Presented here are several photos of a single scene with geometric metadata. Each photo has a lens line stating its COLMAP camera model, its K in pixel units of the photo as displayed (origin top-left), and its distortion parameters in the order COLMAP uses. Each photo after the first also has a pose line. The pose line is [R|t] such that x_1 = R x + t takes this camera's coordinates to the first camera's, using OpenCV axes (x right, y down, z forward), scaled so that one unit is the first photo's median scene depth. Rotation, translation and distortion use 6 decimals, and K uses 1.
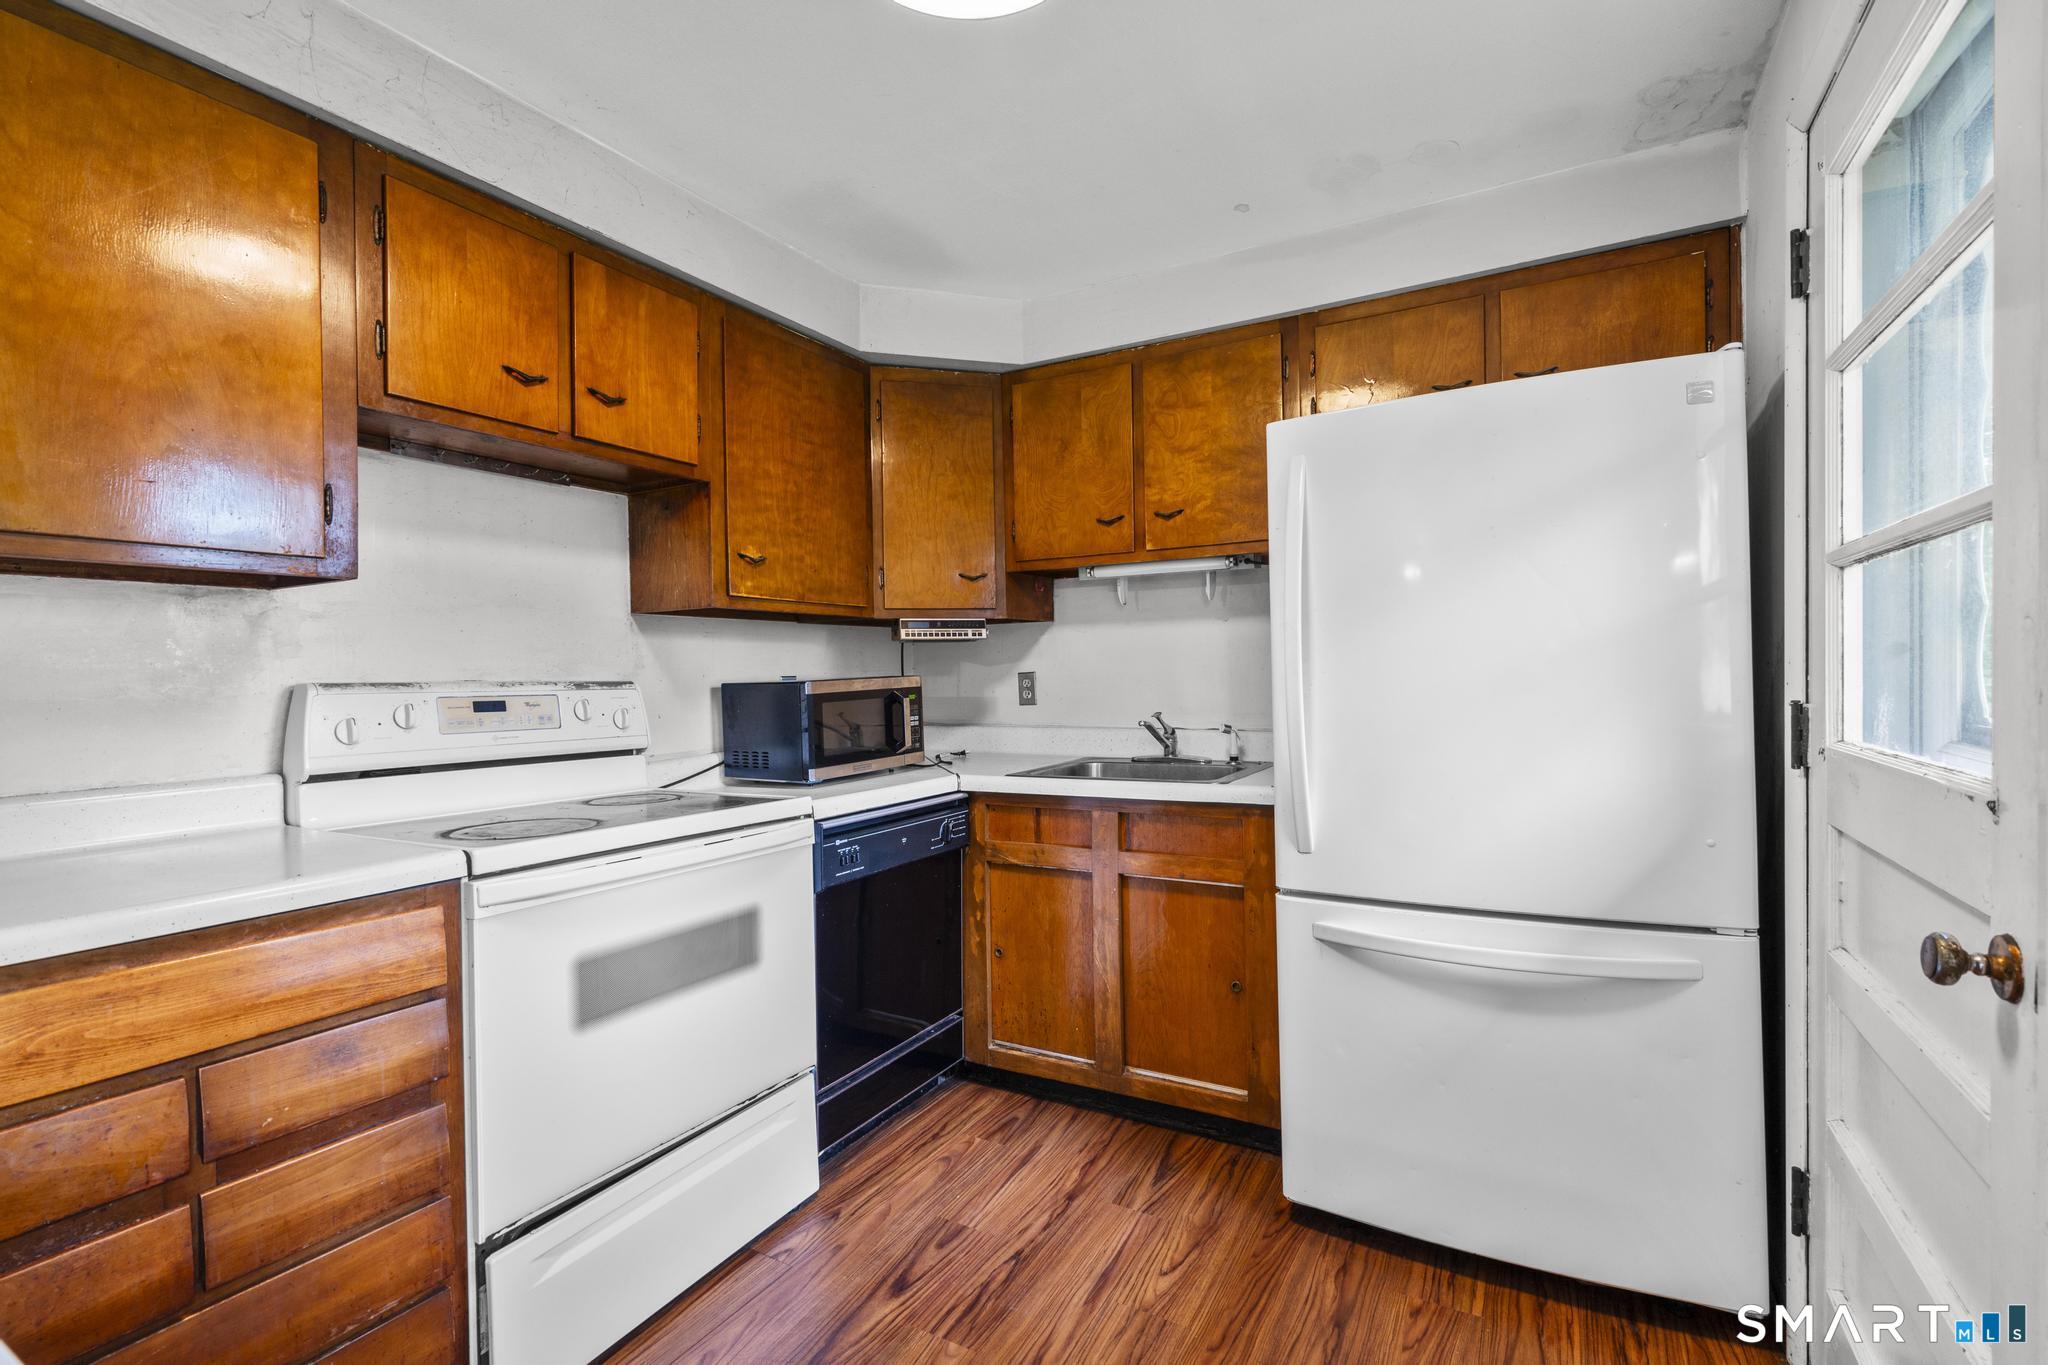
lens RADIAL K [[930.3, 0, 1029.9], [0, 930.3, 686.2], [0, 0, 1]] dist [-0.003889, 0.001993]
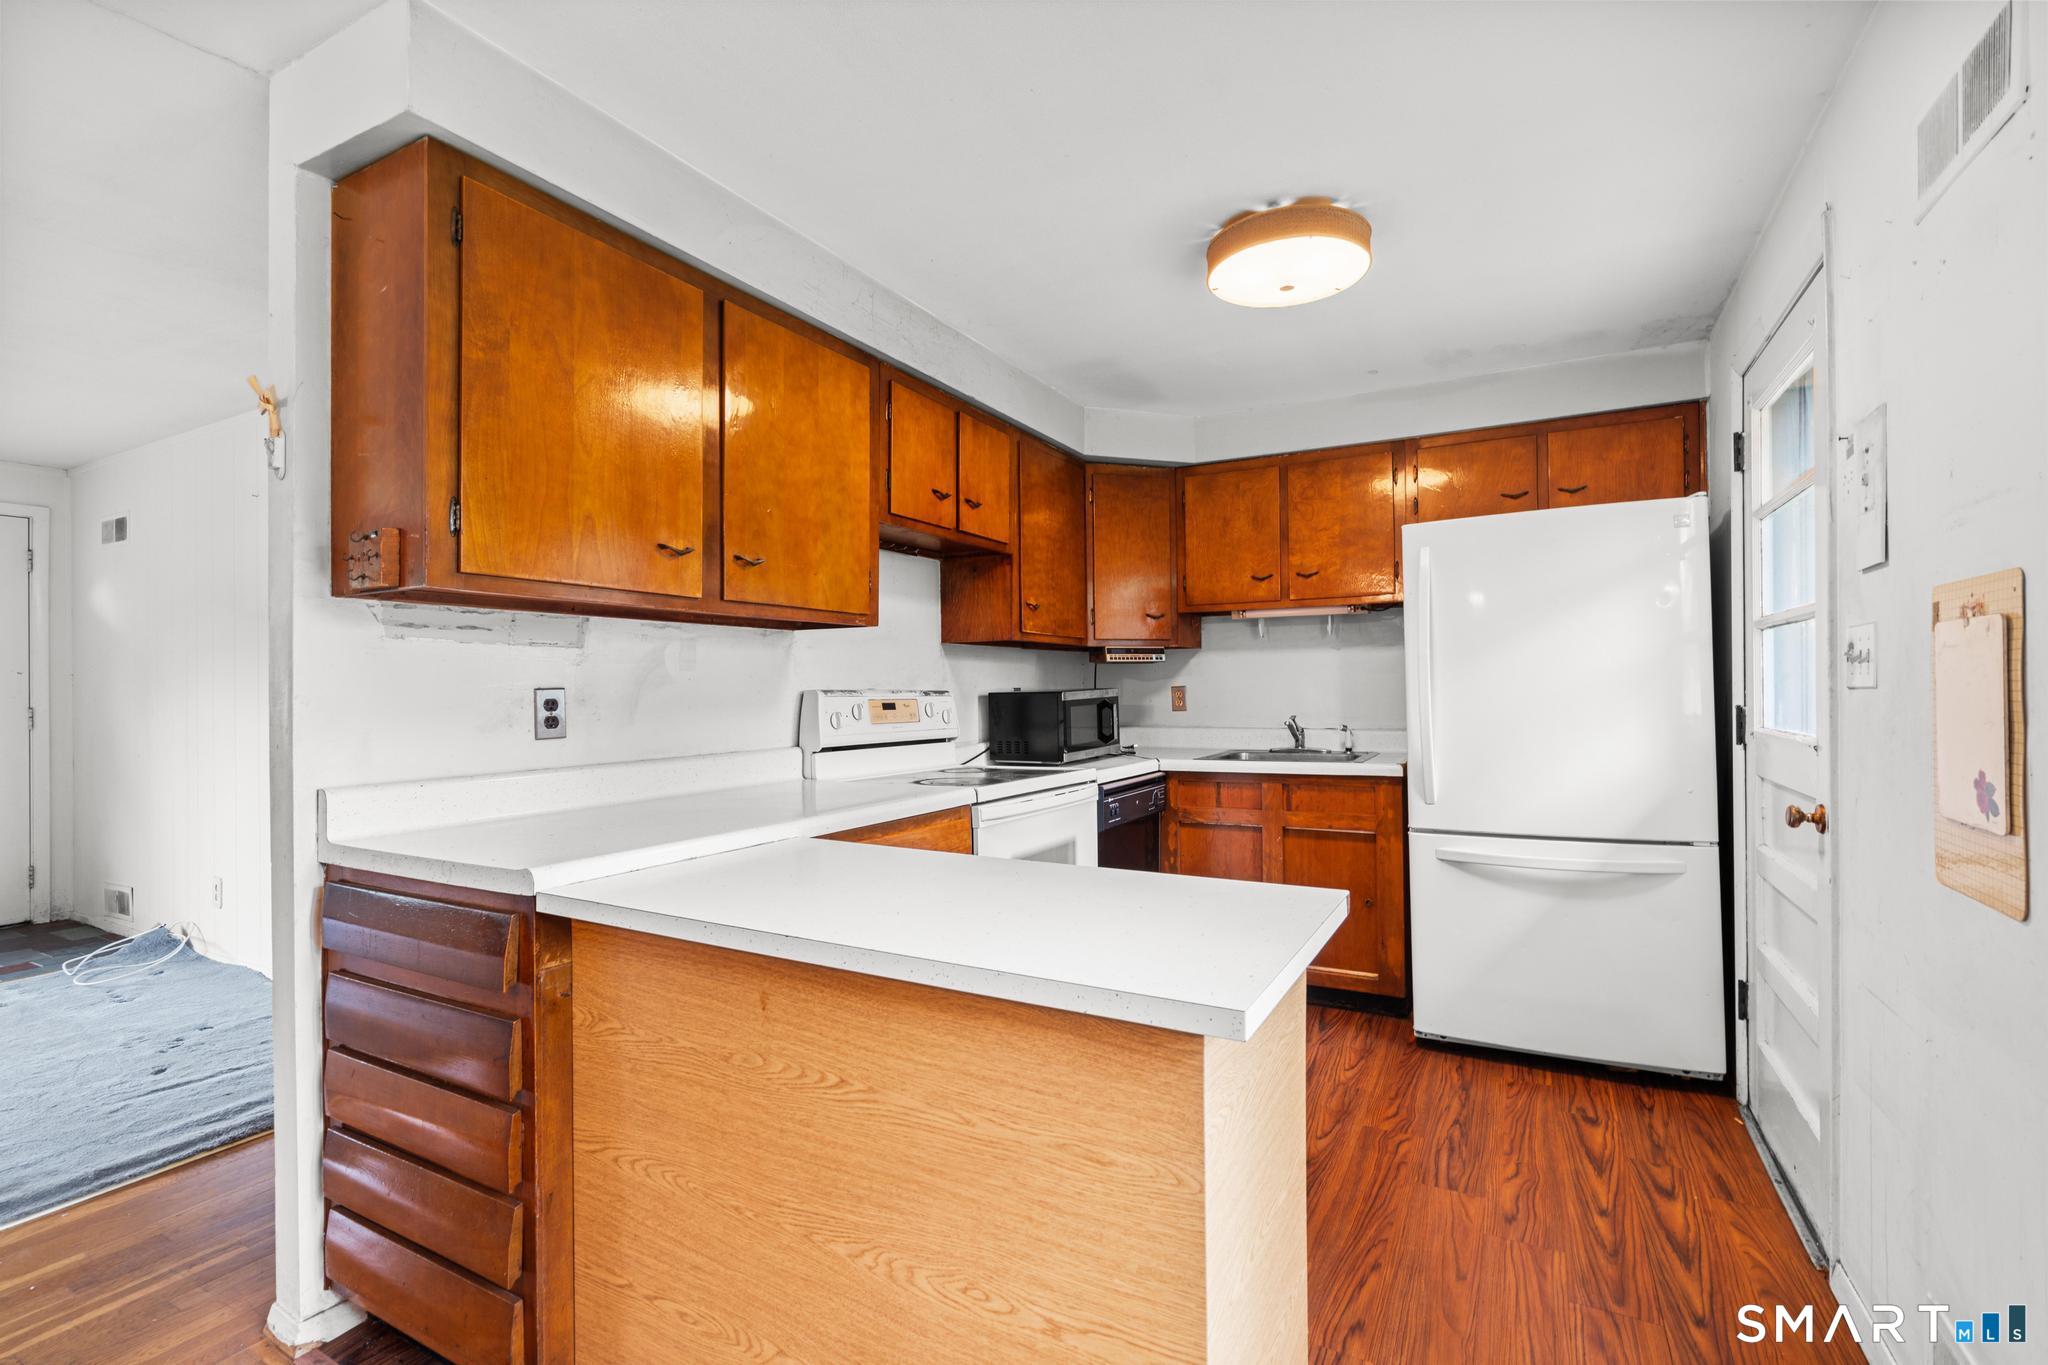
lens RADIAL K [[930.3, 0, 1030.7], [0, 930.3, 685.9], [0, 0, 1]] dist [-0.003889, 0.001993]
pose [[0.999808, 0.006187, 0.018611, -0.384046], [-0.005875, 0.999842, -0.016758, 0.012601], [-0.018712, 0.016645, 0.999686, -0.515990]]
